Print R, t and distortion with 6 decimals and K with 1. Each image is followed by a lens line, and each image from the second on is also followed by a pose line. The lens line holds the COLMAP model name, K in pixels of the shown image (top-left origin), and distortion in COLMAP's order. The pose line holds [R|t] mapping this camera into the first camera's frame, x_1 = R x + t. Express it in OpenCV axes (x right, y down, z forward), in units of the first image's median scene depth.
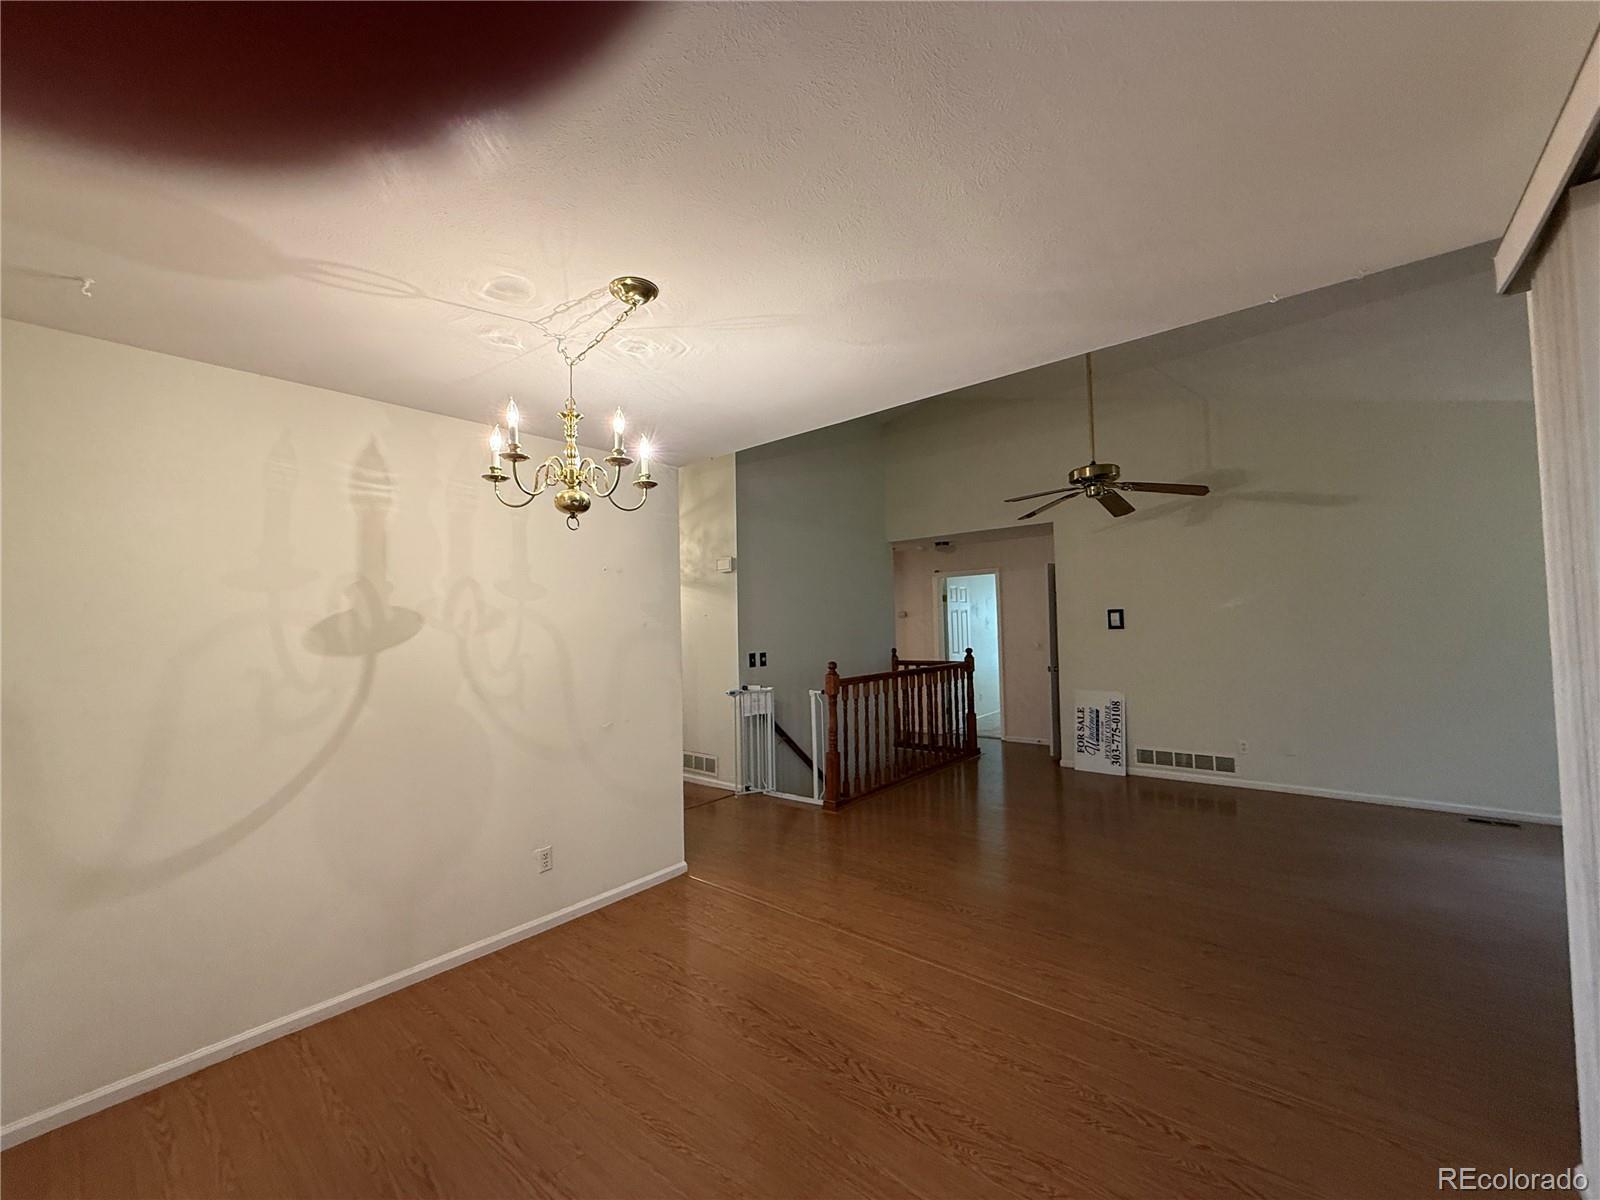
lens RADIAL K [[638.3, 0, 795.0], [0, 638.3, 602.1], [0, 0, 1]] dist [0.000621, -0.000018]
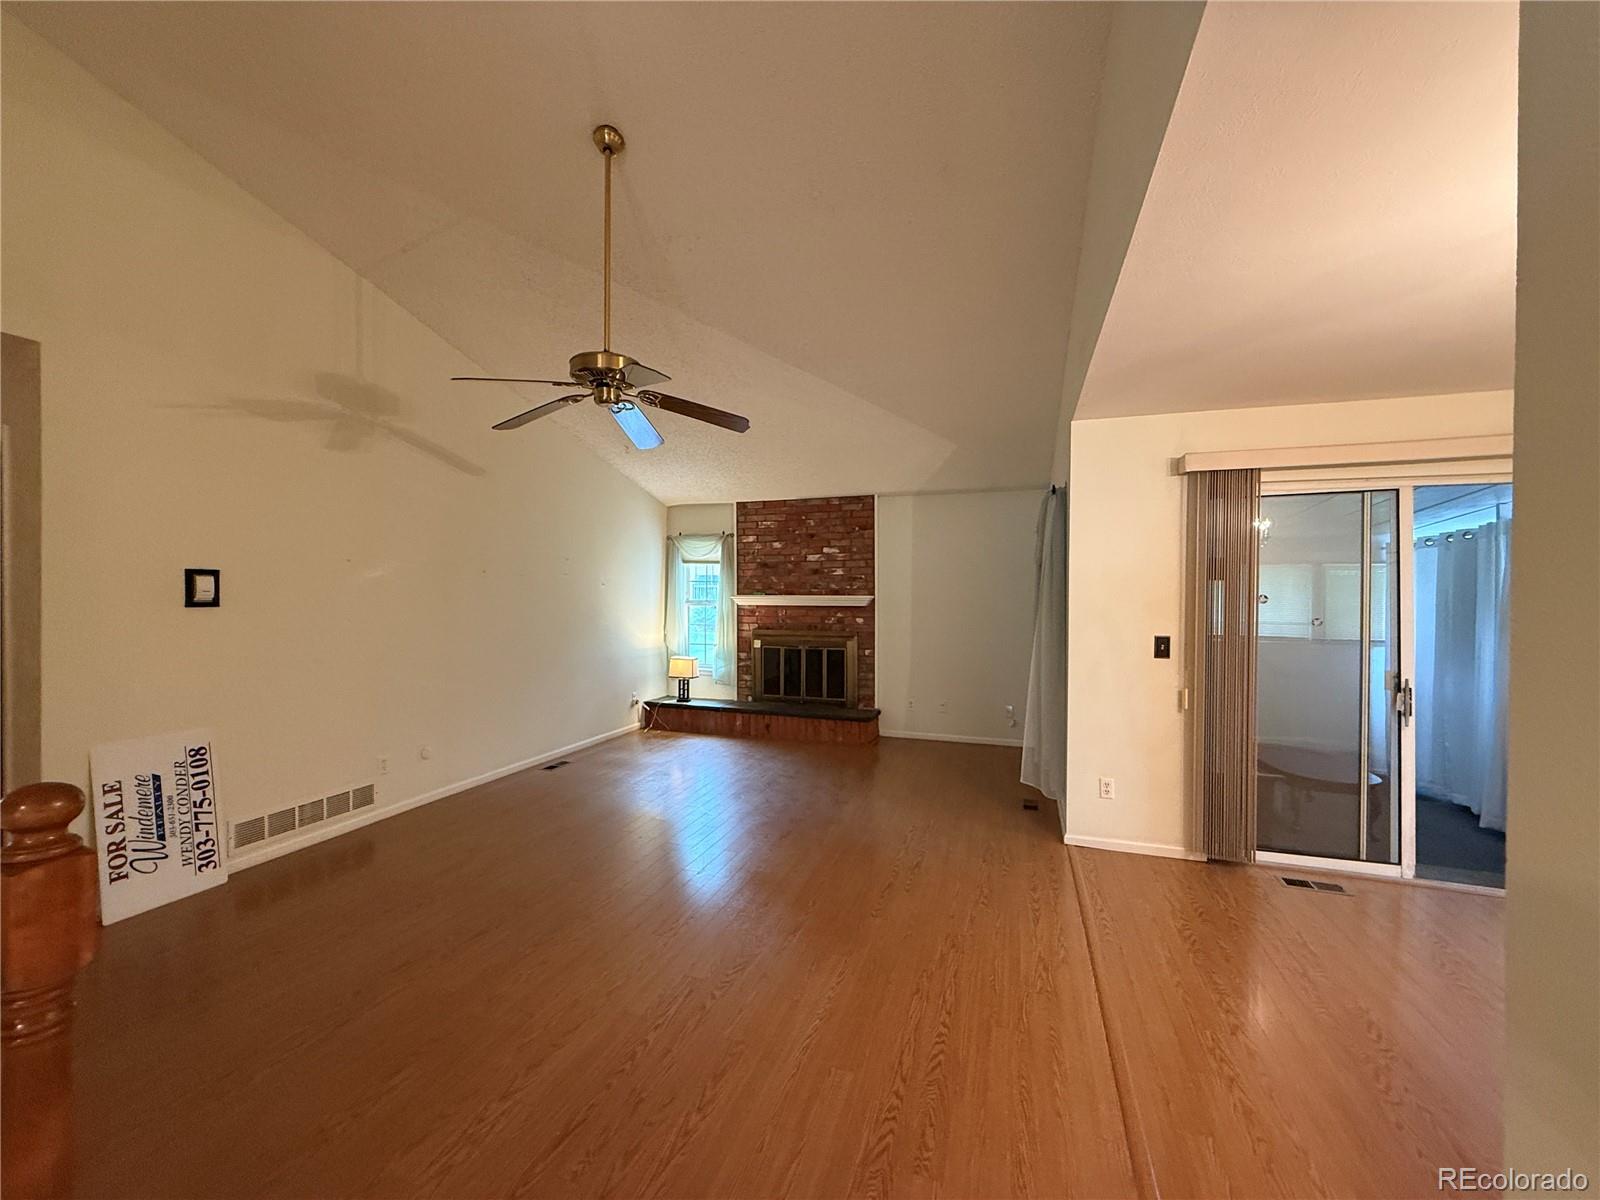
lens RADIAL K [[638.3, 0, 795.0], [0, 638.3, 602.1], [0, 0, 1]] dist [0.000621, -0.000018]
pose [[-0.367541, 0.008144, 0.929972, -0.154201], [-0.036294, 0.999074, -0.023093, 0.032784], [-0.929299, -0.042240, -0.366905, 0.749321]]
